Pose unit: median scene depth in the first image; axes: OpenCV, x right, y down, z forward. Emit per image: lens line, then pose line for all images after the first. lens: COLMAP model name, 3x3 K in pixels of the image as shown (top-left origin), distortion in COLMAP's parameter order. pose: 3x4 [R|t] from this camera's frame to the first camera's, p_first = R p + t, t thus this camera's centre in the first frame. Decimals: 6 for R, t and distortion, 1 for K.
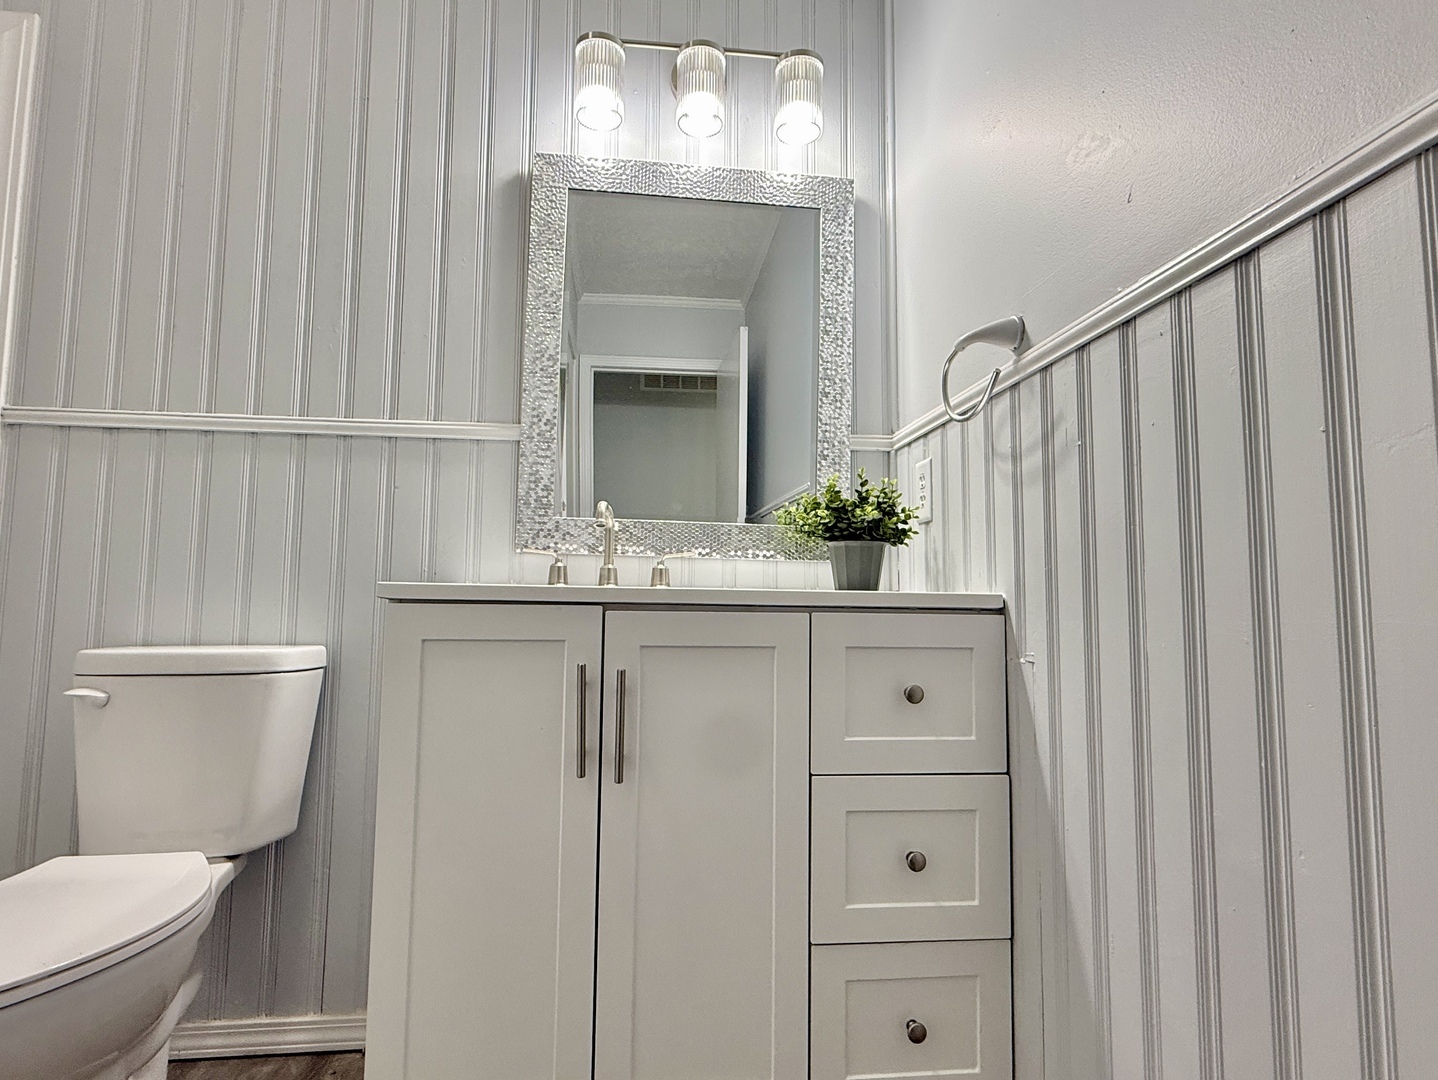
lens RADIAL K [[765.5, 0, 716.0], [0, 765.5, 541.0], [0, 0, 1]] dist [0.000437, -0.001079]
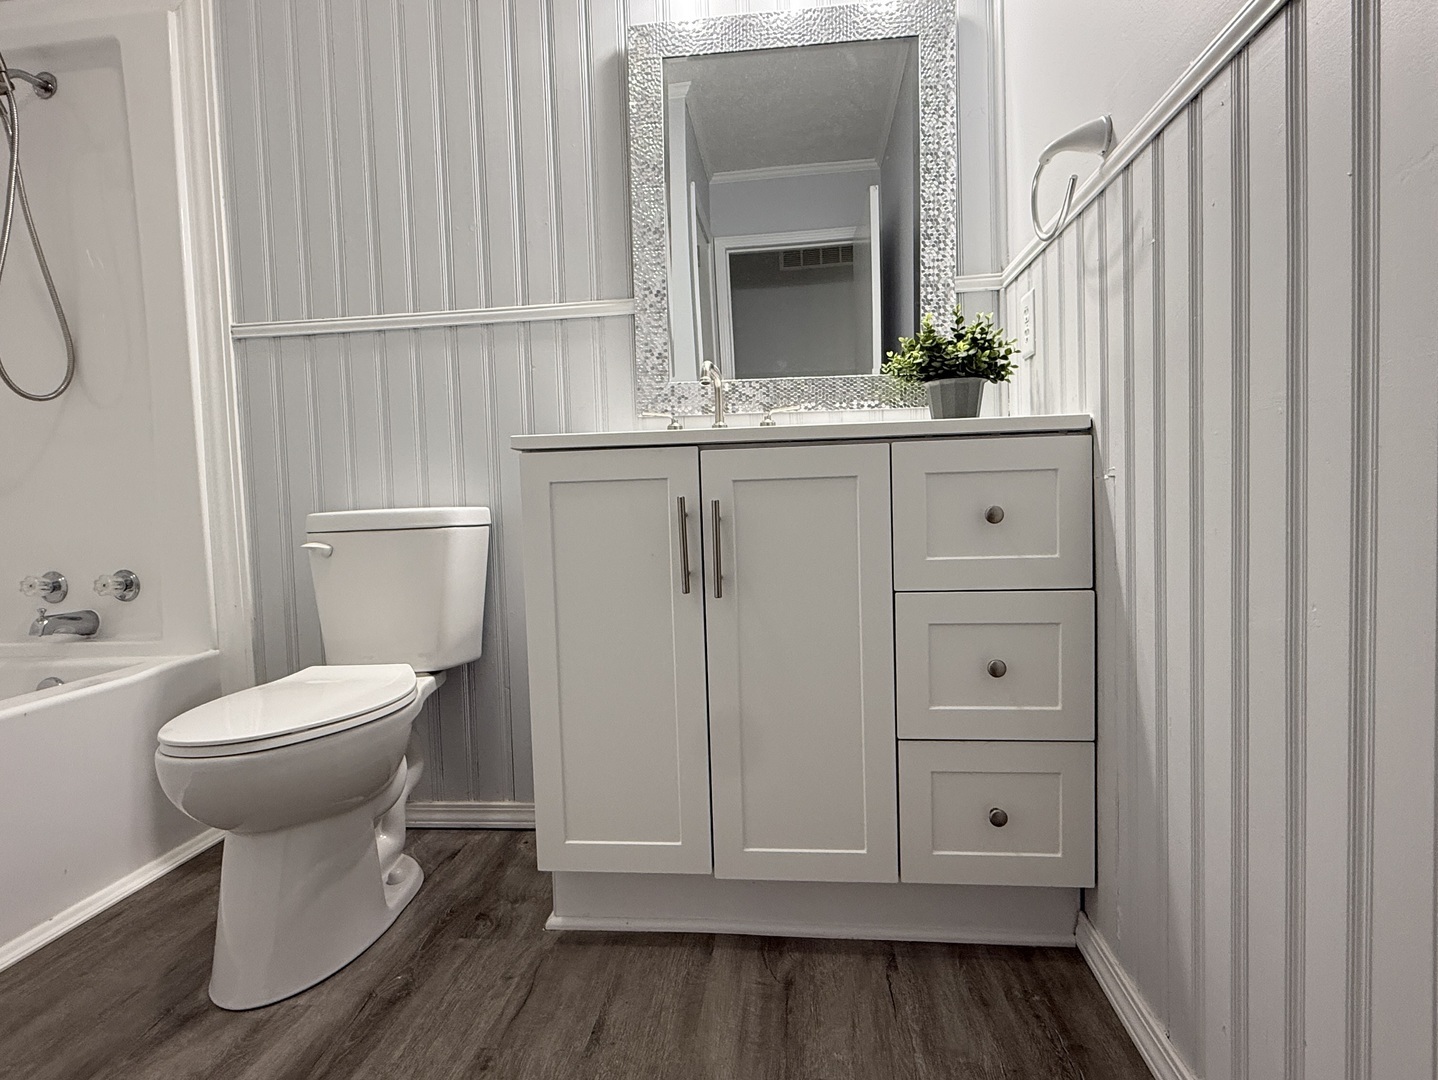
lens RADIAL K [[765.5, 0, 716.0], [0, 765.5, 541.0], [0, 0, 1]] dist [0.000437, -0.001079]
pose [[0.974556, -0.032496, -0.221775, 0.089461], [0.061731, 0.990083, 0.126193, 0.060204], [0.215475, -0.136673, 0.966898, -0.071705]]
